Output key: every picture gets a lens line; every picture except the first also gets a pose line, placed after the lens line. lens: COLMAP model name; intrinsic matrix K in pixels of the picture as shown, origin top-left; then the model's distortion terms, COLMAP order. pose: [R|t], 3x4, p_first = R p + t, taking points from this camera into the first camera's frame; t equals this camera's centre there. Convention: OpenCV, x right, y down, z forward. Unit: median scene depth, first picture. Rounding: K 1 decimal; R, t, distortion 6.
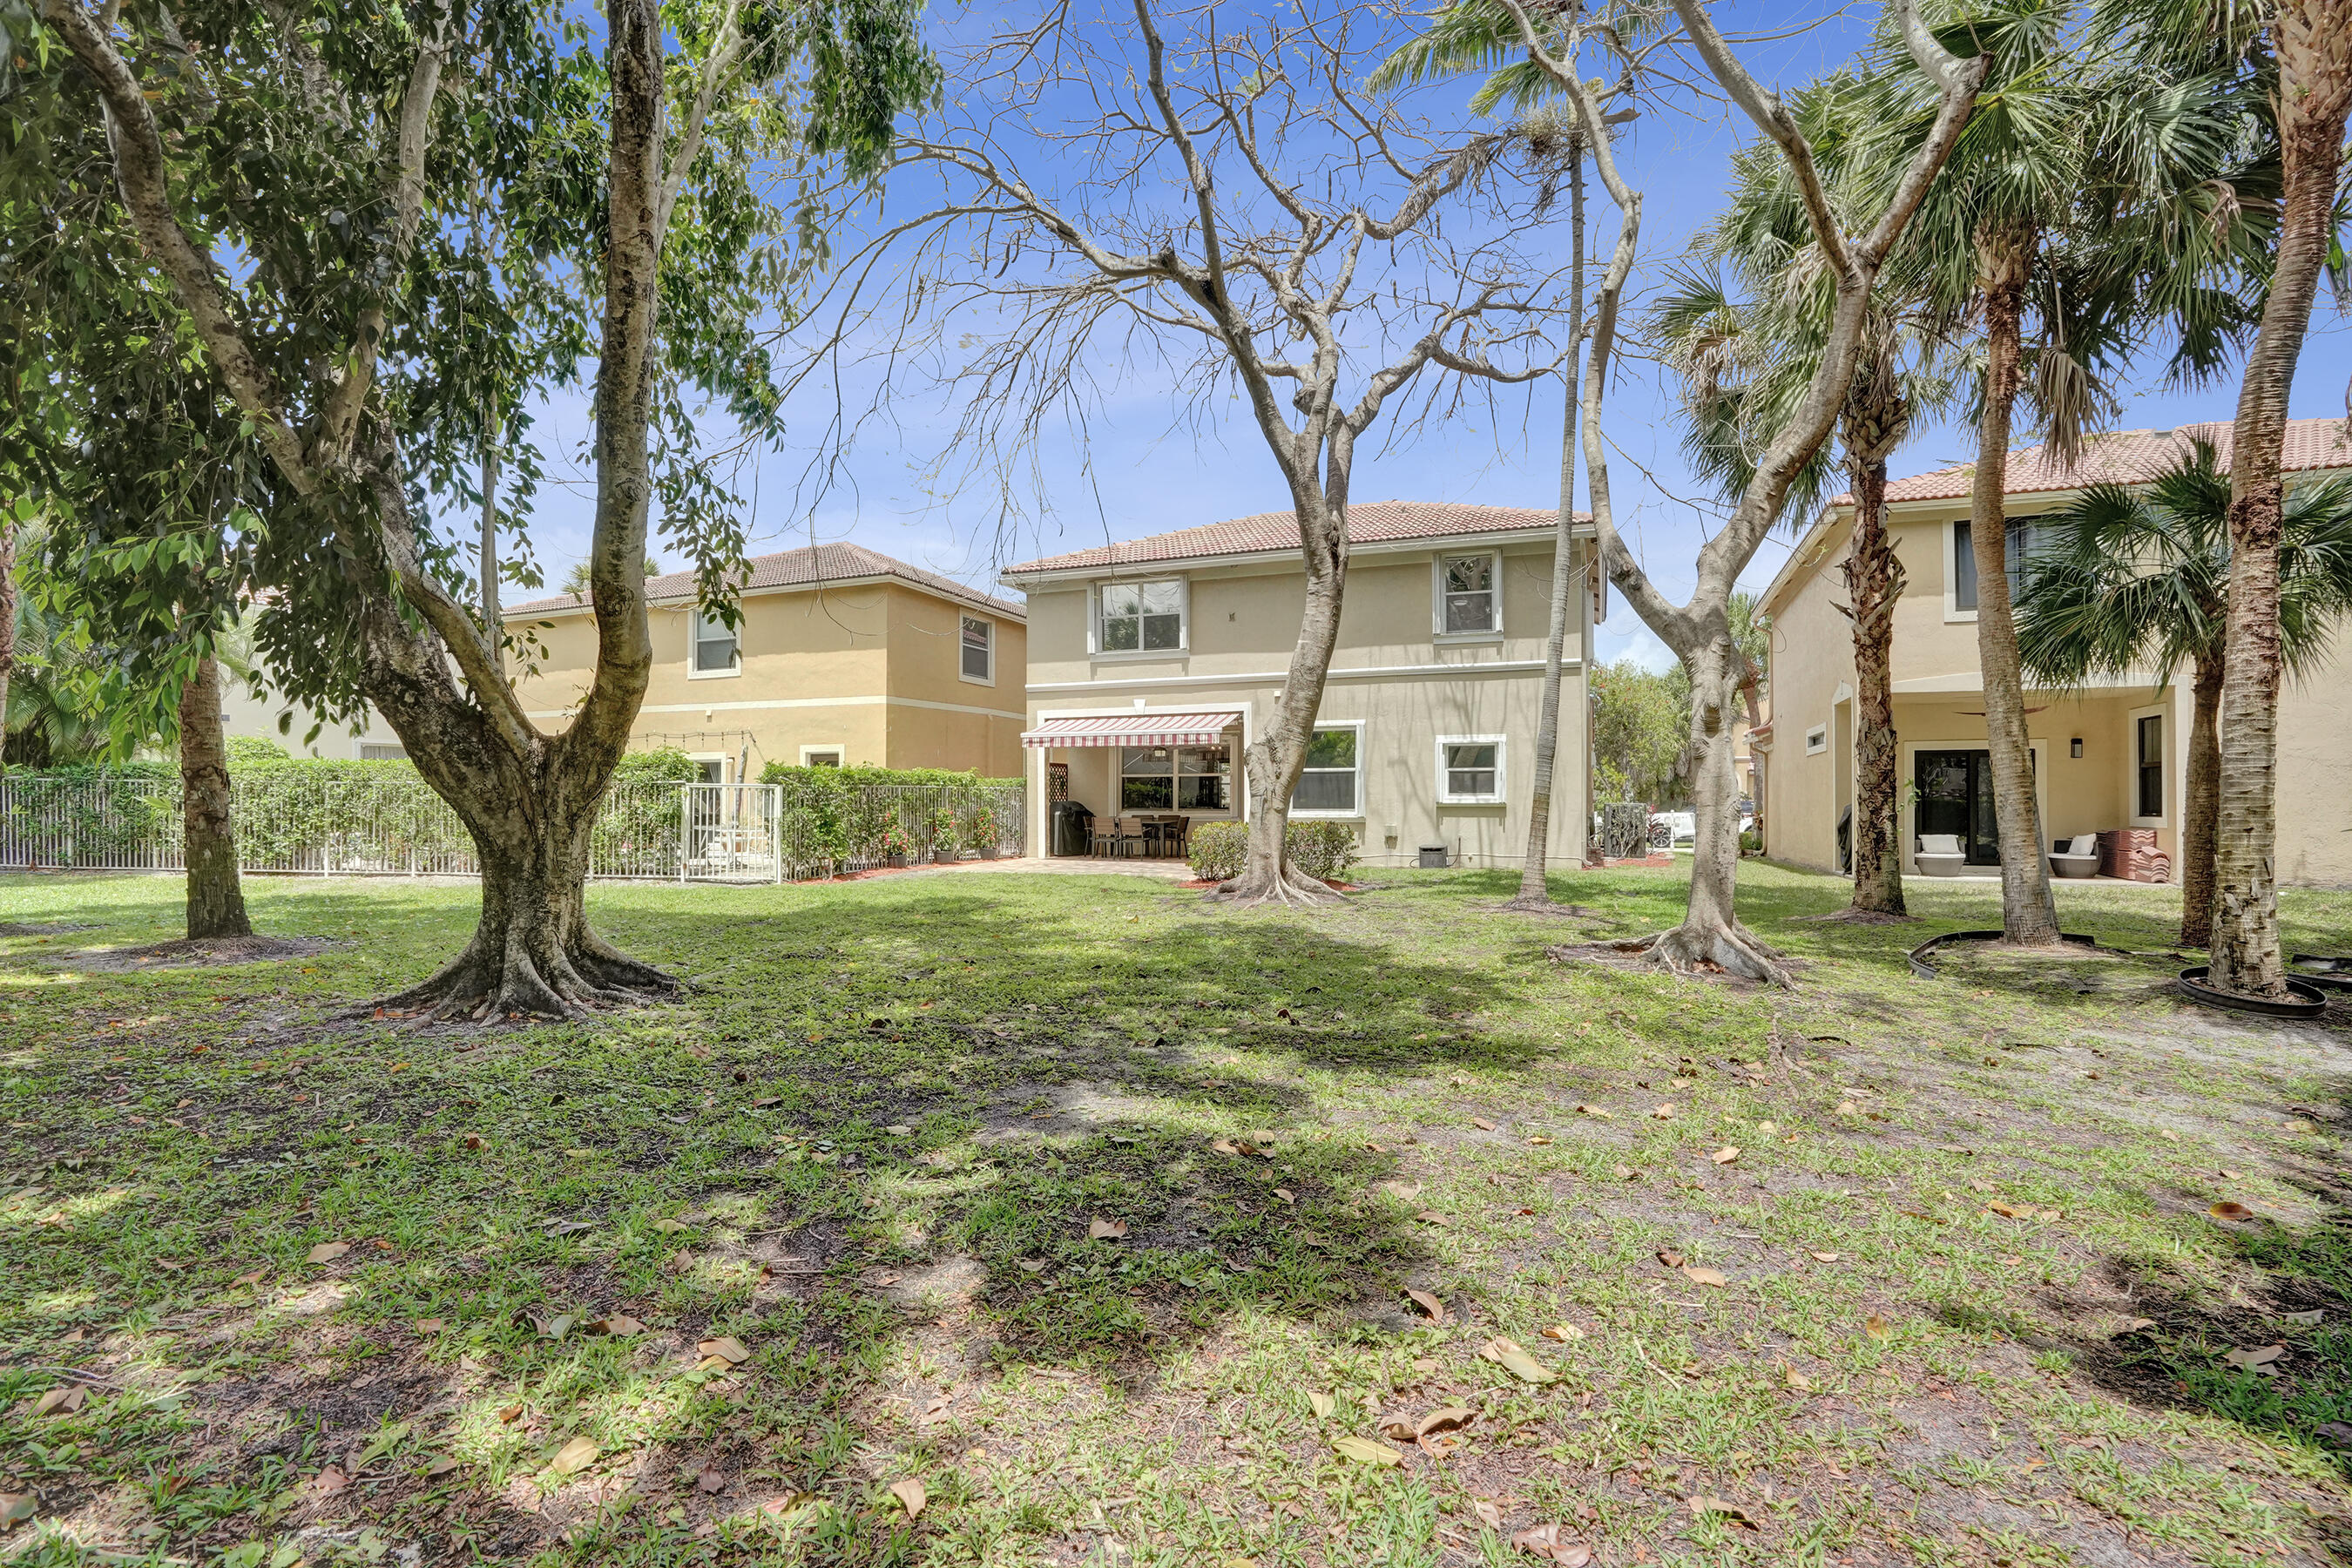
lens RADIAL K [[1142.9, 0, 1168.8], [0, 1142.9, 823.3], [0, 0, 1]] dist [-0.052666, 0.020997]
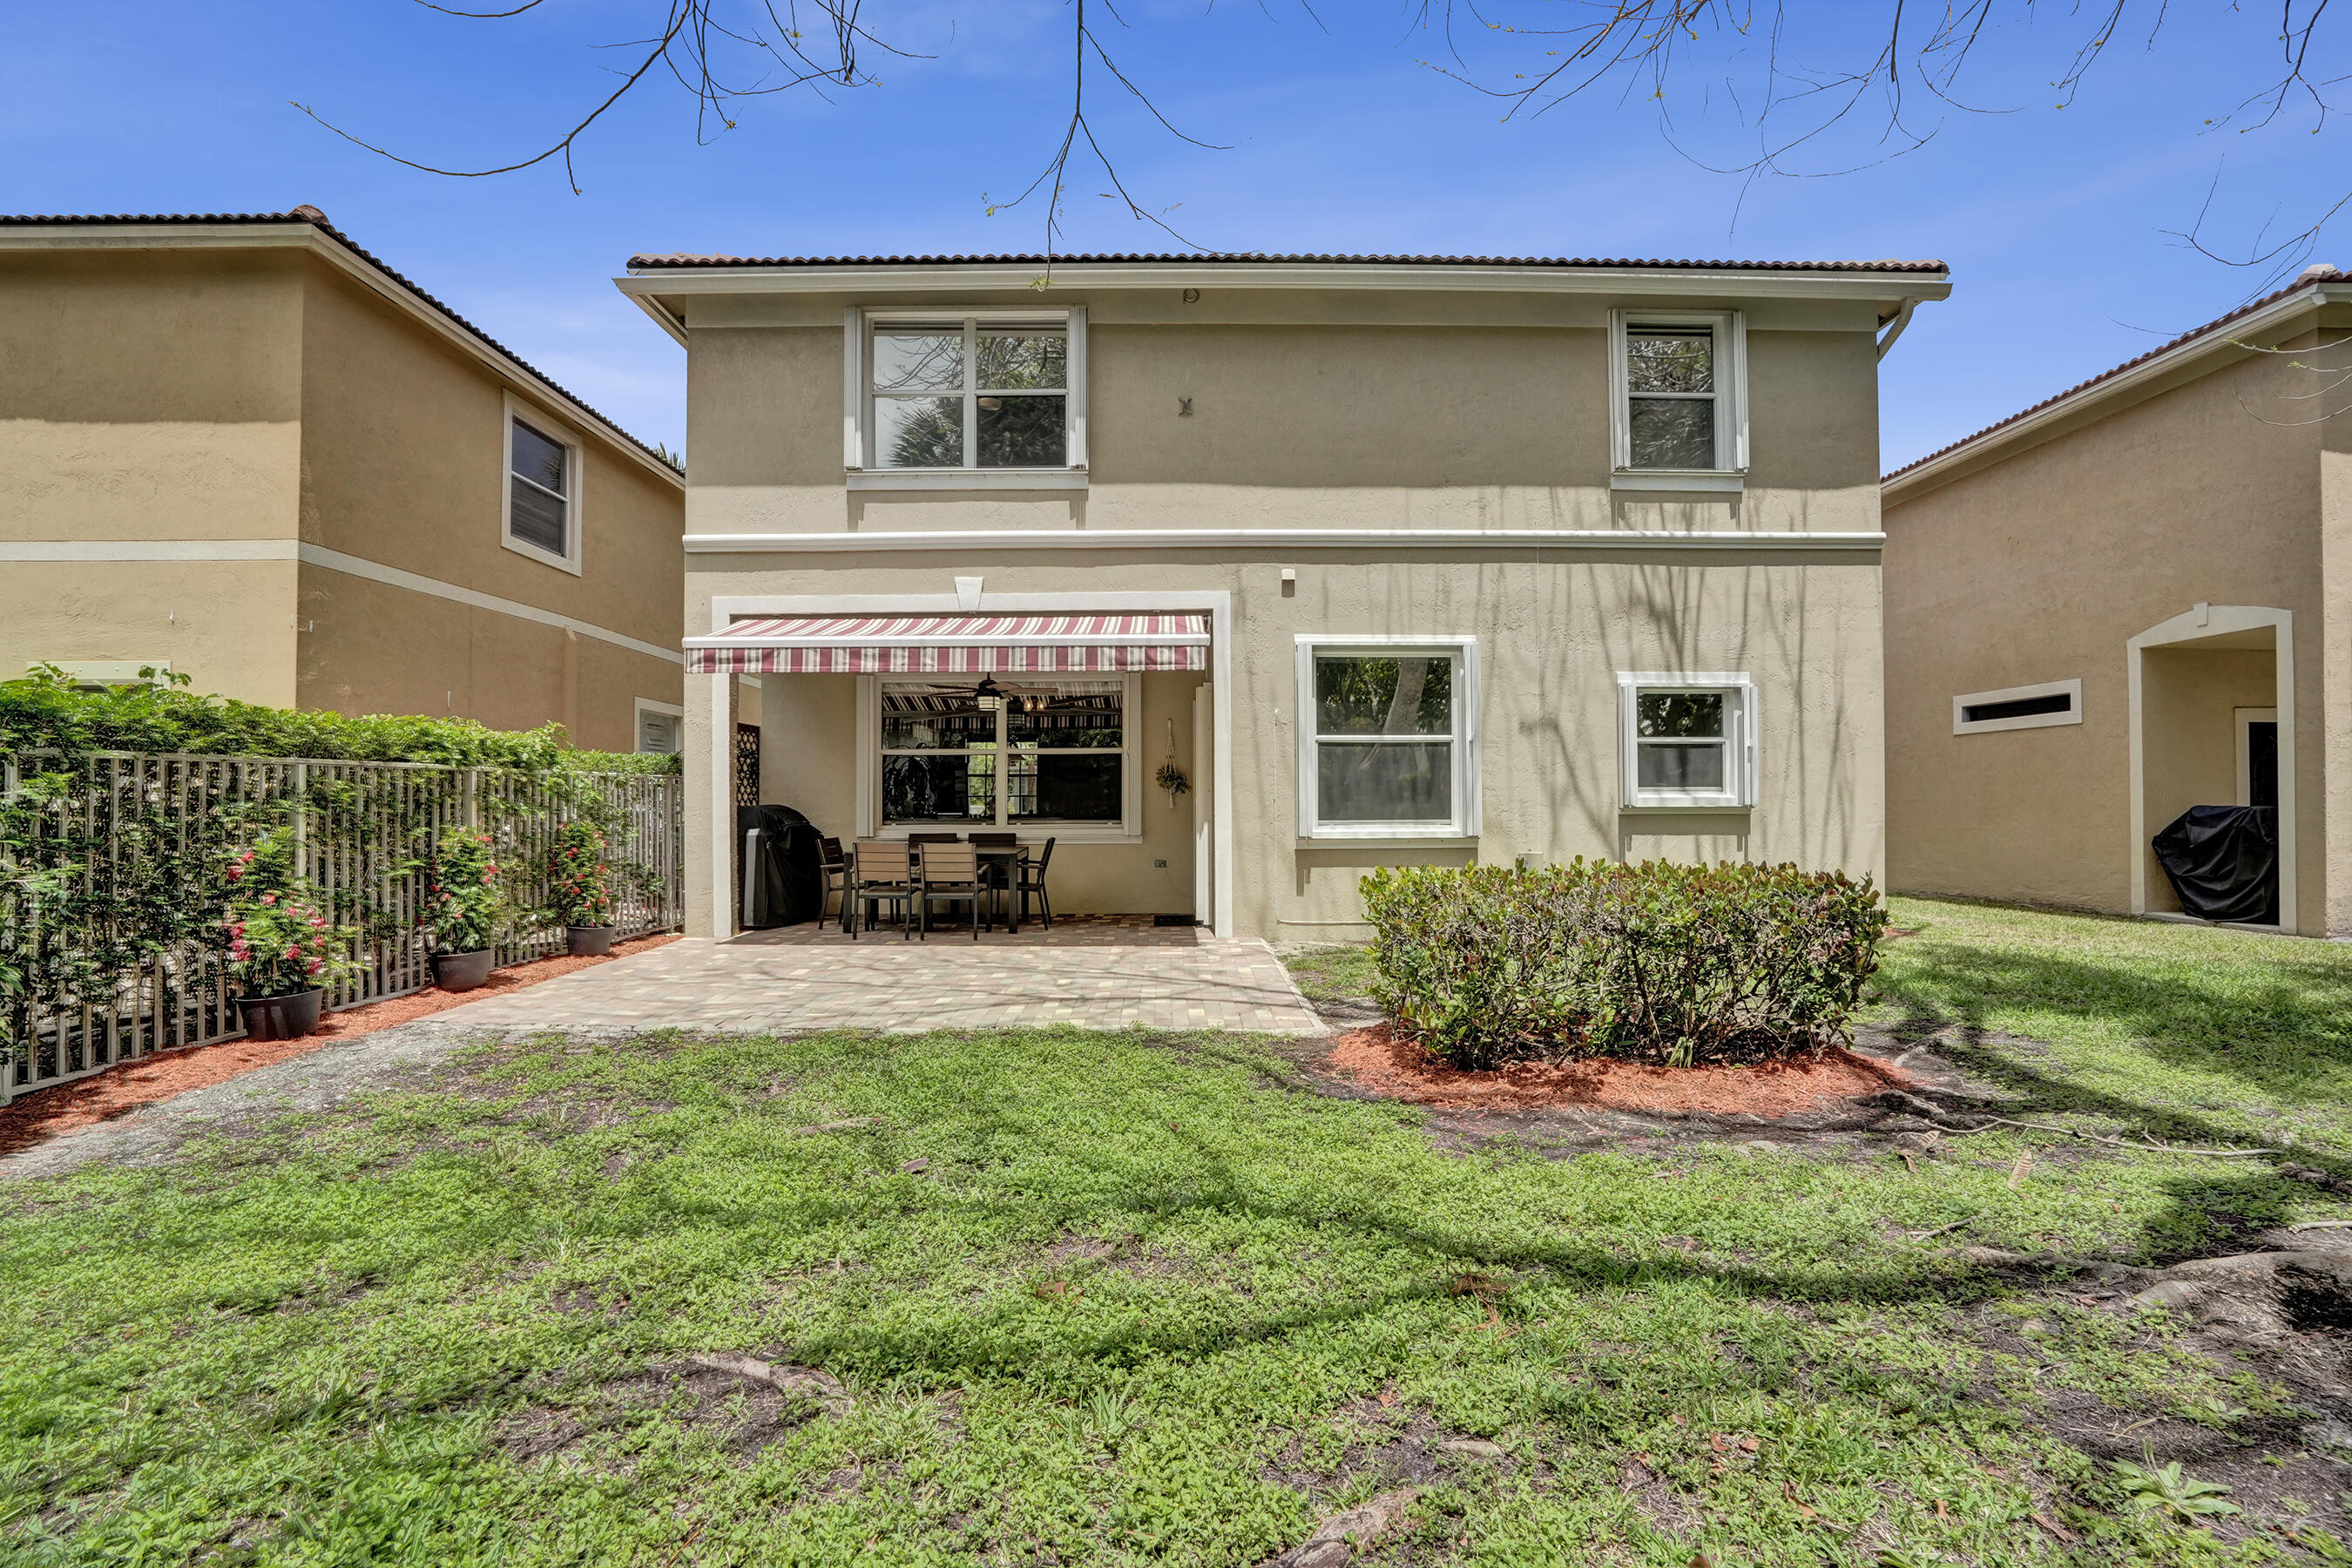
lens RADIAL K [[1142.9, 0, 1185.8], [0, 1142.9, 790.0], [0, 0, 1]] dist [-0.052666, 0.020997]
pose [[0.928077, 0.002107, 0.372383, -0.119349], [0.009207, 0.999548, -0.028602, -0.012587], [-0.372275, 0.029974, 0.927638, 0.596081]]
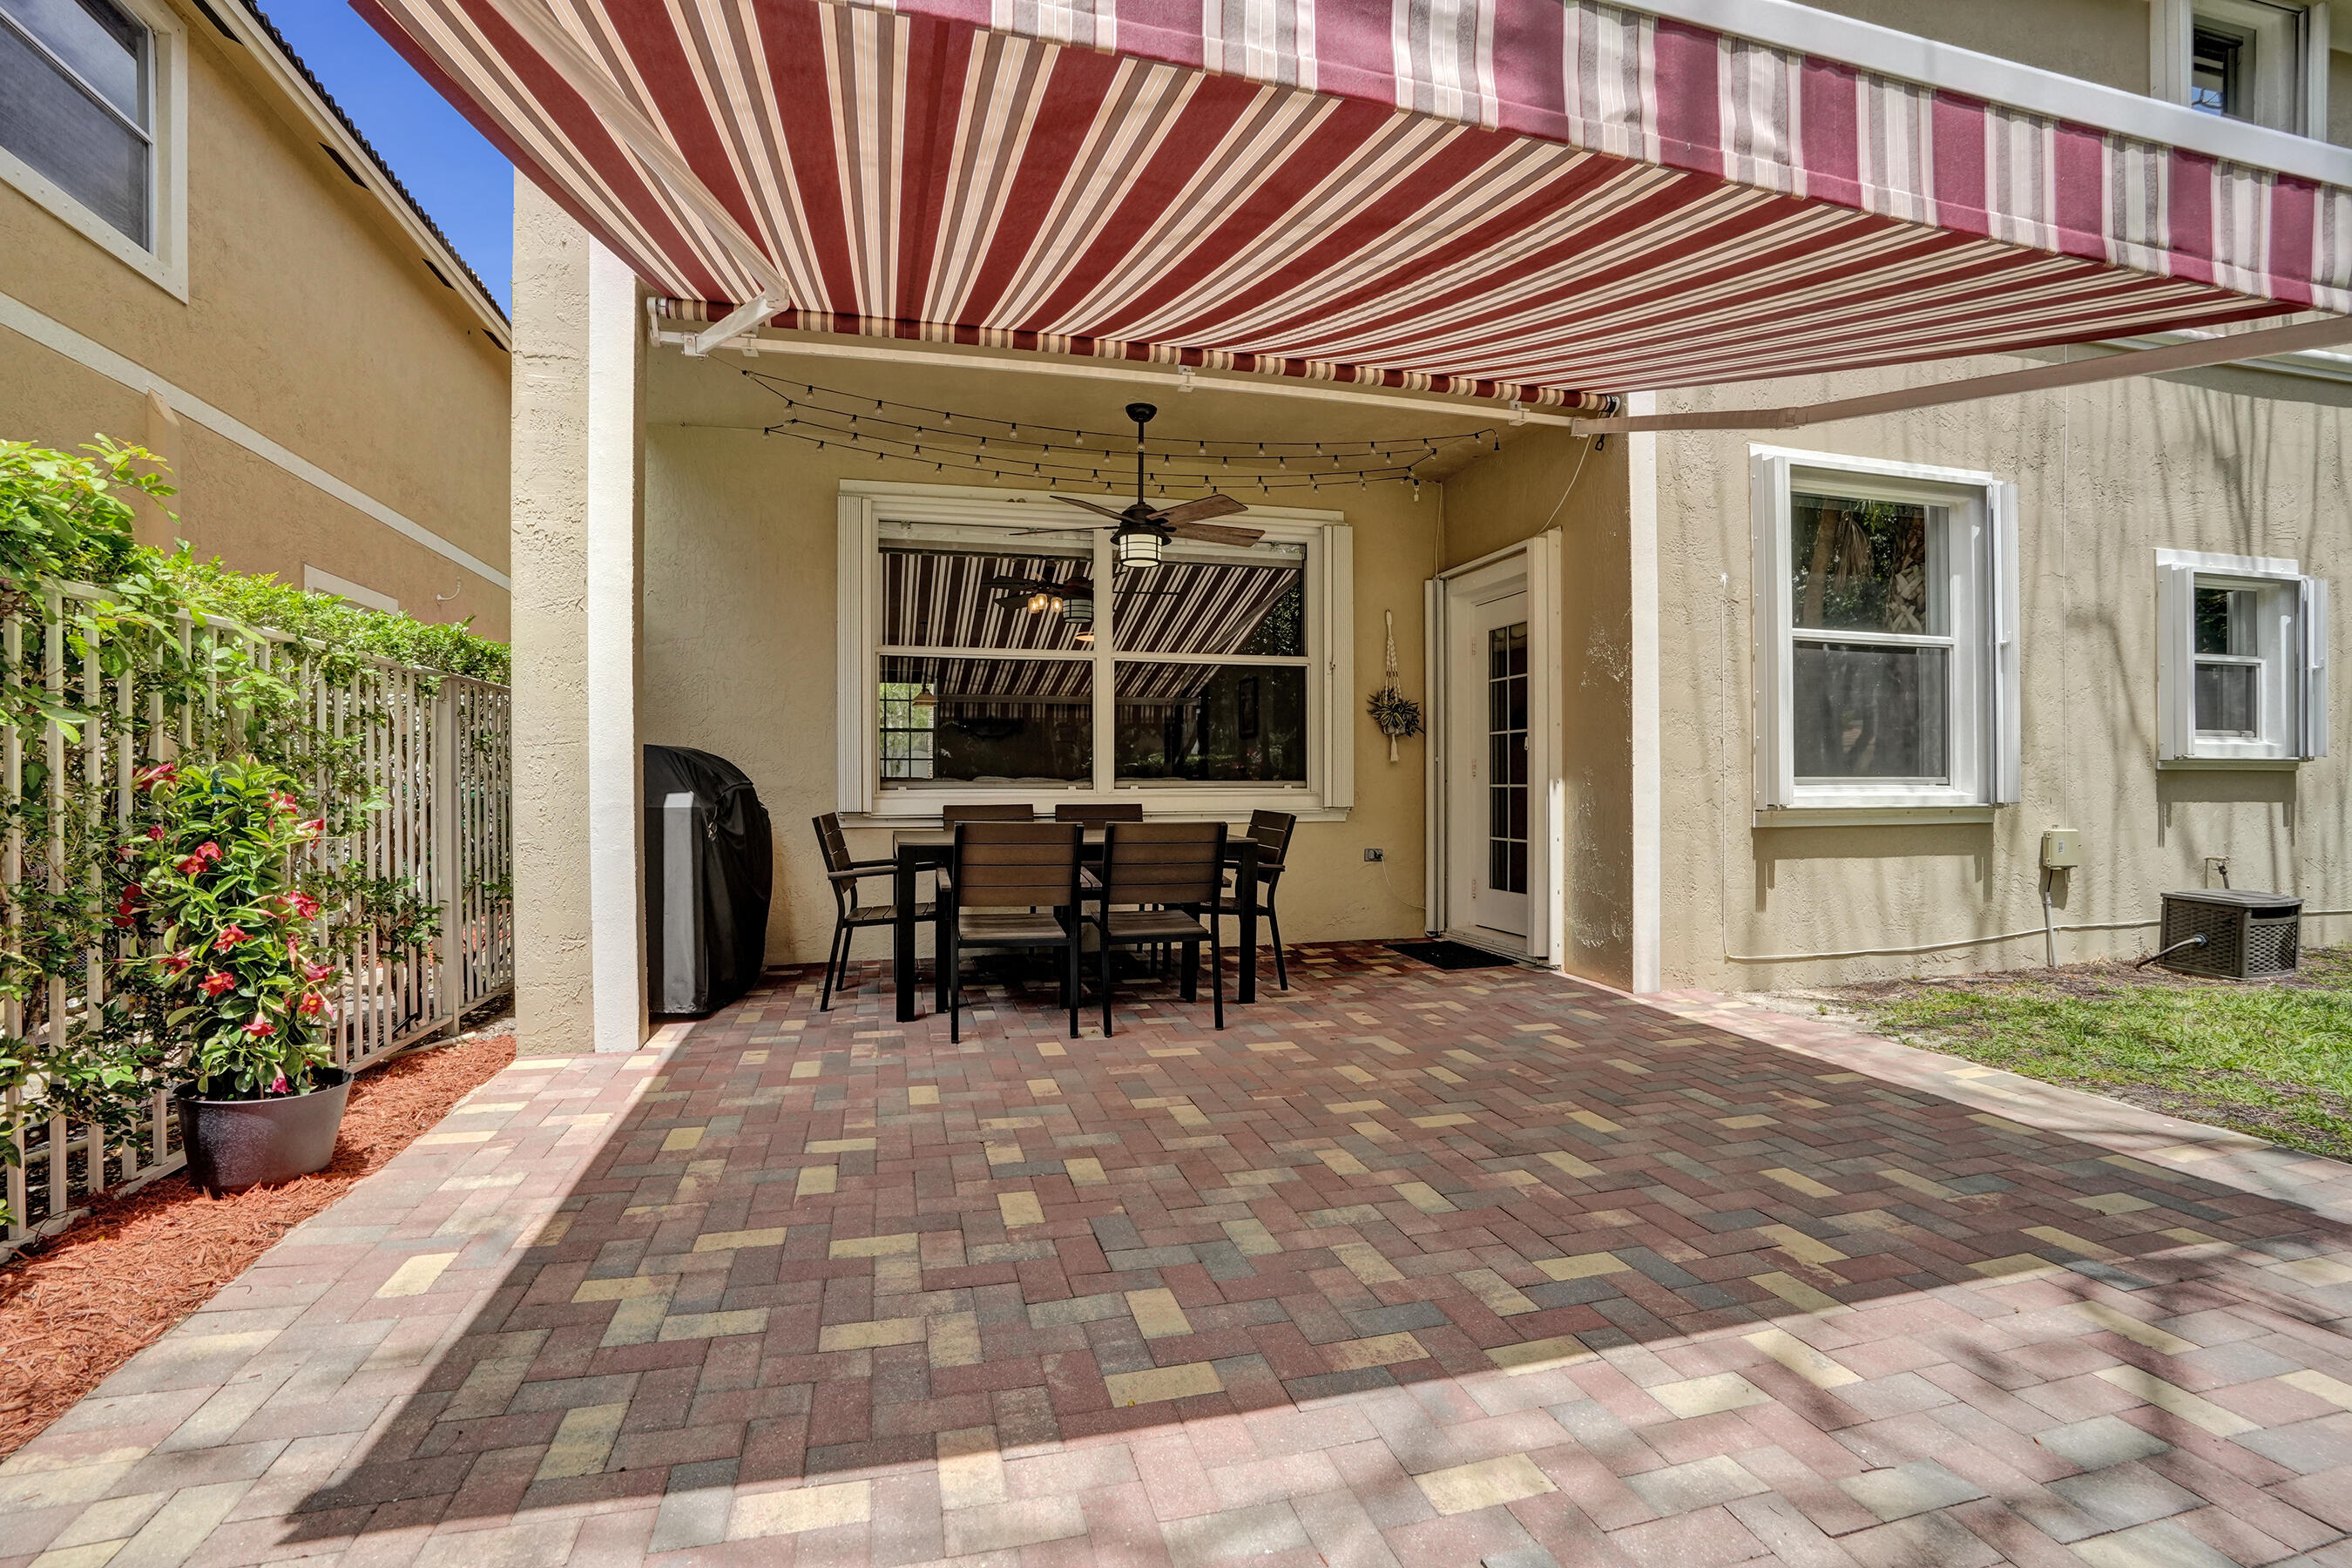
lens RADIAL K [[1079.1, 0, 1172.9], [0, 1079.1, 790.4], [0, 0, 1]] dist [-0.048587, 0.018066]
pose [[0.792047, -0.002868, 0.610453, -0.159128], [0.008718, 0.999940, -0.006613, -0.009708], [-0.610398, 0.010560, 0.792025, 0.900040]]
